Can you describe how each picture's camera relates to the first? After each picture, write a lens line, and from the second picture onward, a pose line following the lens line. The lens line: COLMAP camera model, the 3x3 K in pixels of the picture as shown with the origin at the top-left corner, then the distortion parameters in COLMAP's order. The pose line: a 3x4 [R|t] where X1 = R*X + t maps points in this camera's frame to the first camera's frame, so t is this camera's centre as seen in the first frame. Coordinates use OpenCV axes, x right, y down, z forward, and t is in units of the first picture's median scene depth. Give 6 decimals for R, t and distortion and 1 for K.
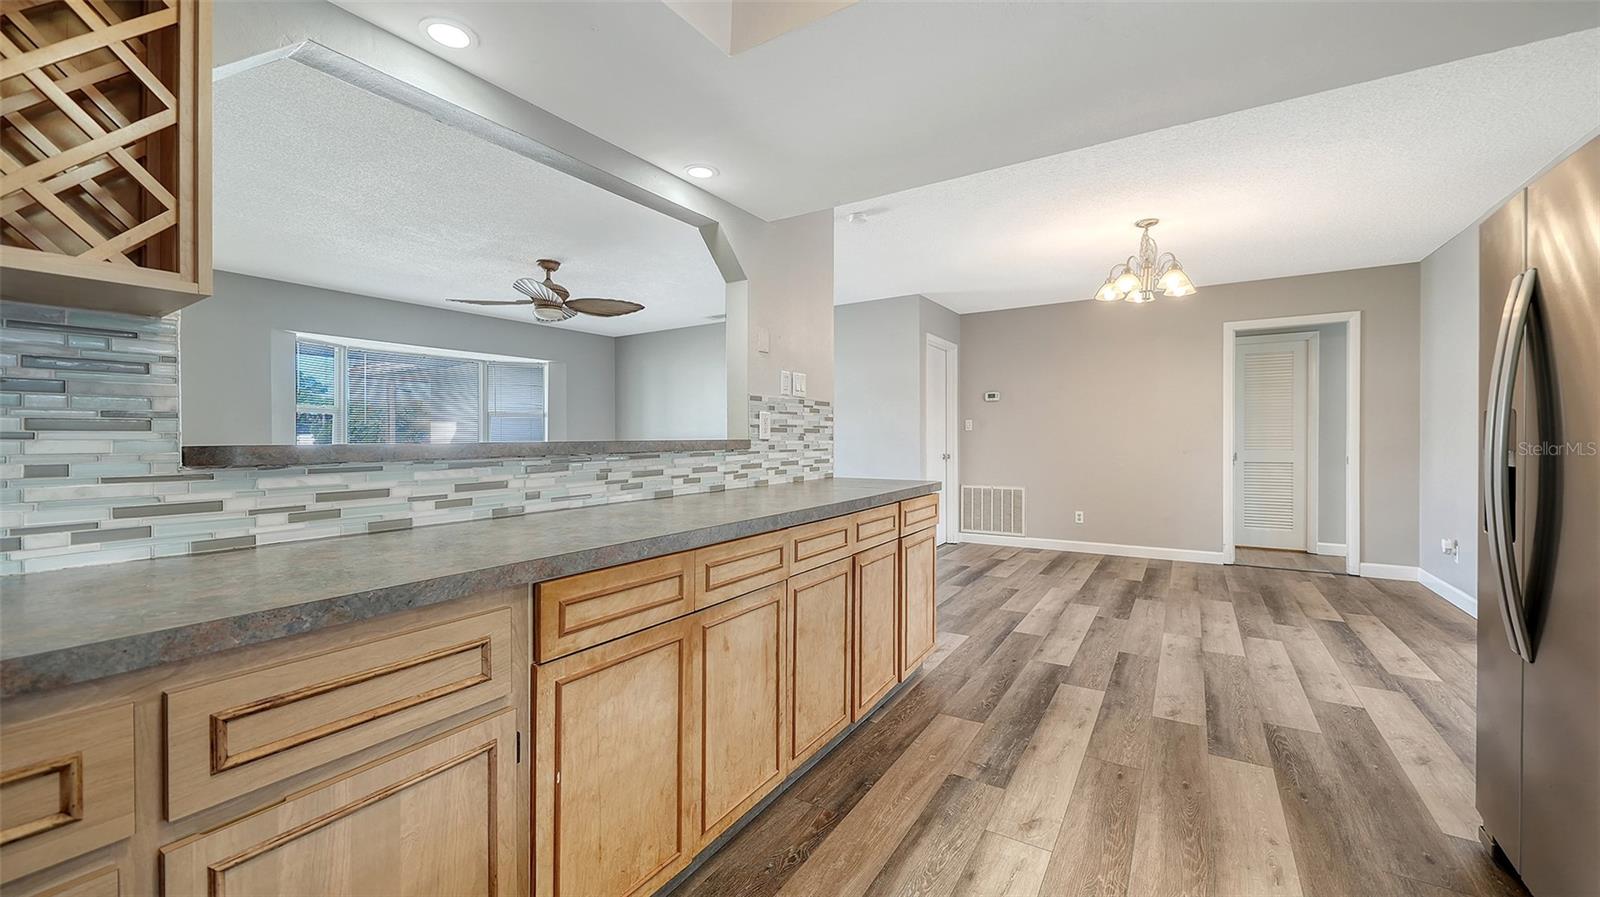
lens RADIAL K [[619.9, 0, 782.0], [0, 619.9, 441.0], [0, 0, 1]] dist [-0.000548, -0.000023]
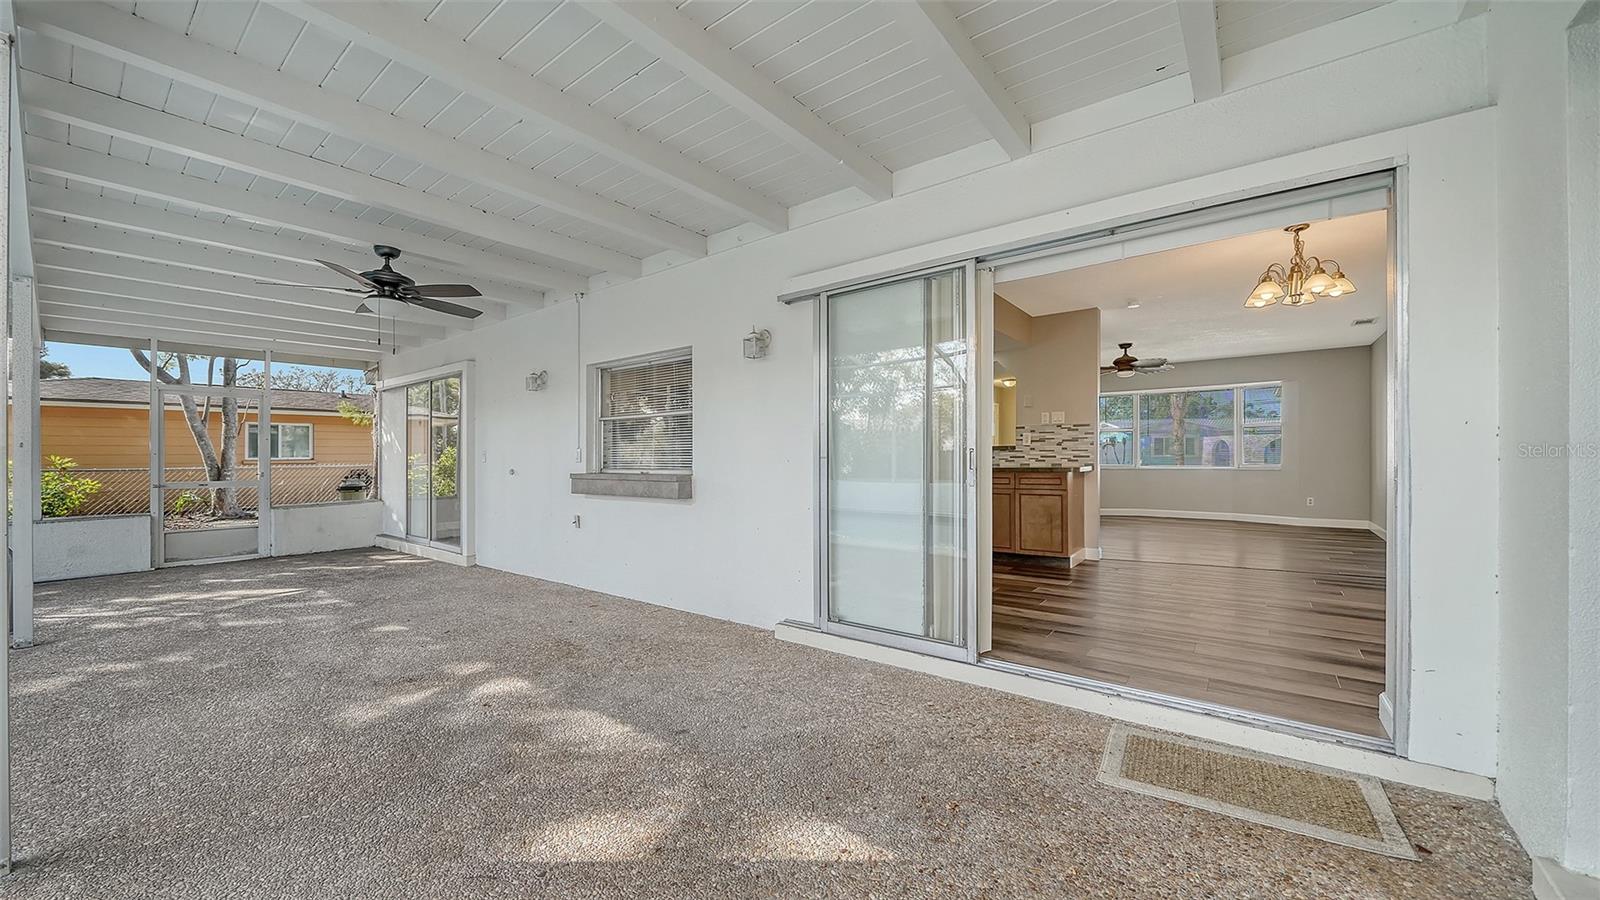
lens RADIAL K [[579.1, 0, 810.0], [0, 579.1, 466.0], [0, 0, 1]] dist [-0.003597, -0.000103]
pose [[-0.067528, 0.028213, -0.997318, 2.070283], [0.005365, 0.999596, 0.027914, 0.008897], [0.997703, -0.003465, -0.067652, 0.345527]]
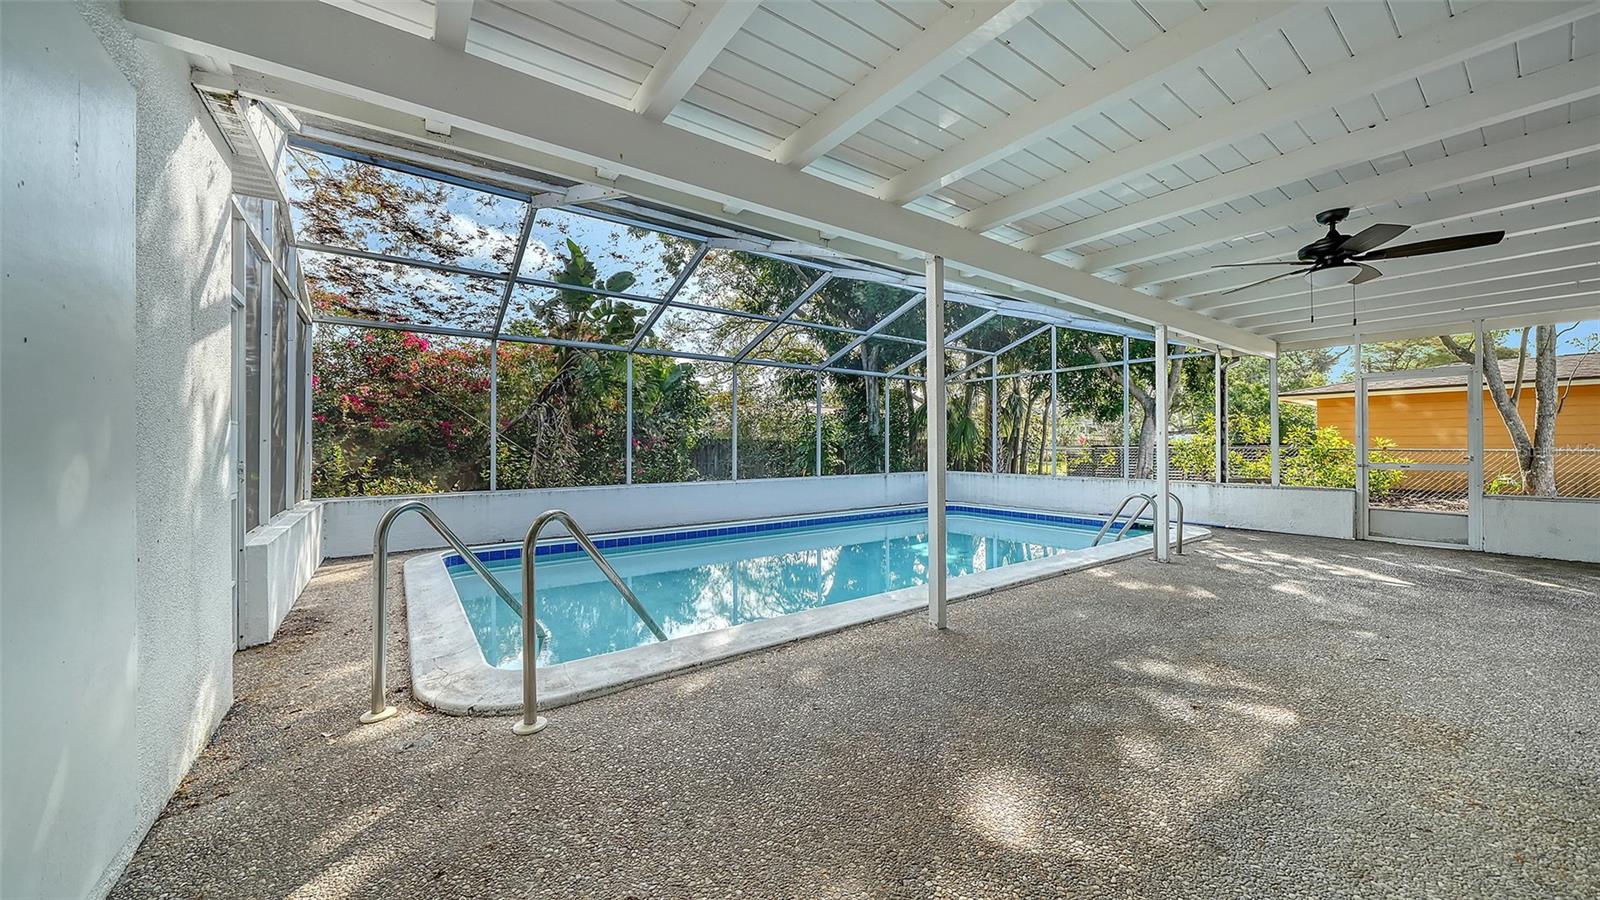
lens RADIAL K [[558.2, 0, 799.0], [0, 558.2, 443.0], [0, 0, 1]] dist [-0.000799, -0.000479]
pose [[-0.939940, 0.013681, 0.341065, 1.464000], [0.013936, 0.999901, -0.001704, 0.009700], [-0.341054, 0.003152, -0.940038, 0.755981]]
